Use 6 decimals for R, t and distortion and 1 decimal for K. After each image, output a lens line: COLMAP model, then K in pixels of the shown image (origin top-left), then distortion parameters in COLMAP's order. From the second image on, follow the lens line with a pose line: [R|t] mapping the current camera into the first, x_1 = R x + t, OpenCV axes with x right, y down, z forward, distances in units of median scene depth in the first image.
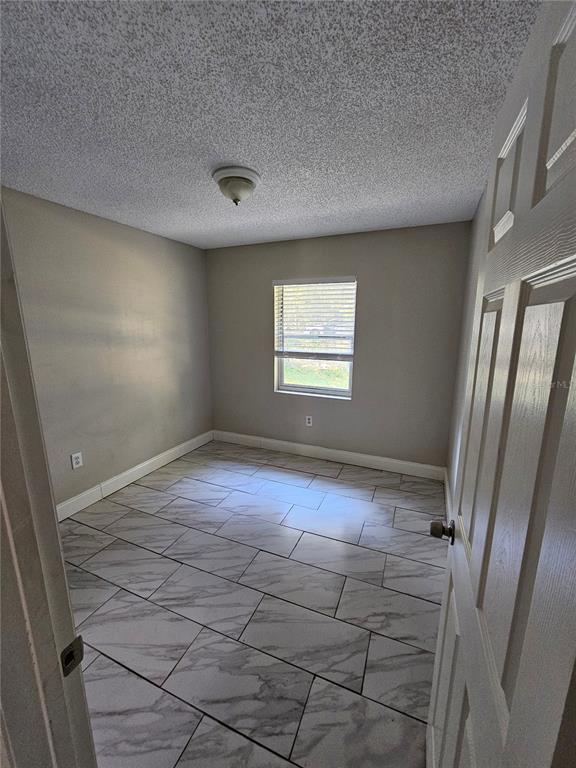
lens RADIAL K [[314.3, 0, 288.0], [0, 314.3, 384.0], [0, 0, 1]] dist [0.000168, 0.000021]
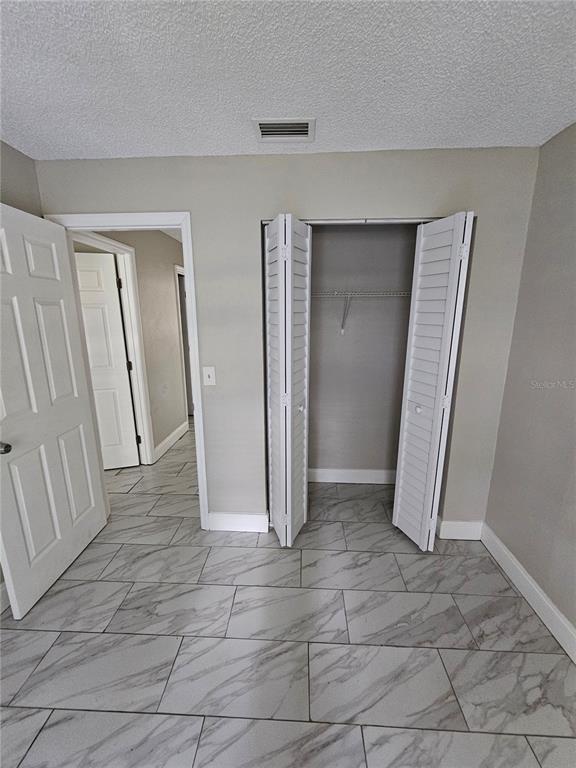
lens RADIAL K [[314.3, 0, 288.0], [0, 314.3, 384.0], [0, 0, 1]] dist [0.000168, 0.000021]
pose [[-0.935937, 0.077672, -0.343495, -0.200265], [-0.069651, 0.915282, 0.396747, -0.337206], [0.345211, 0.395255, -0.851236, 1.738515]]
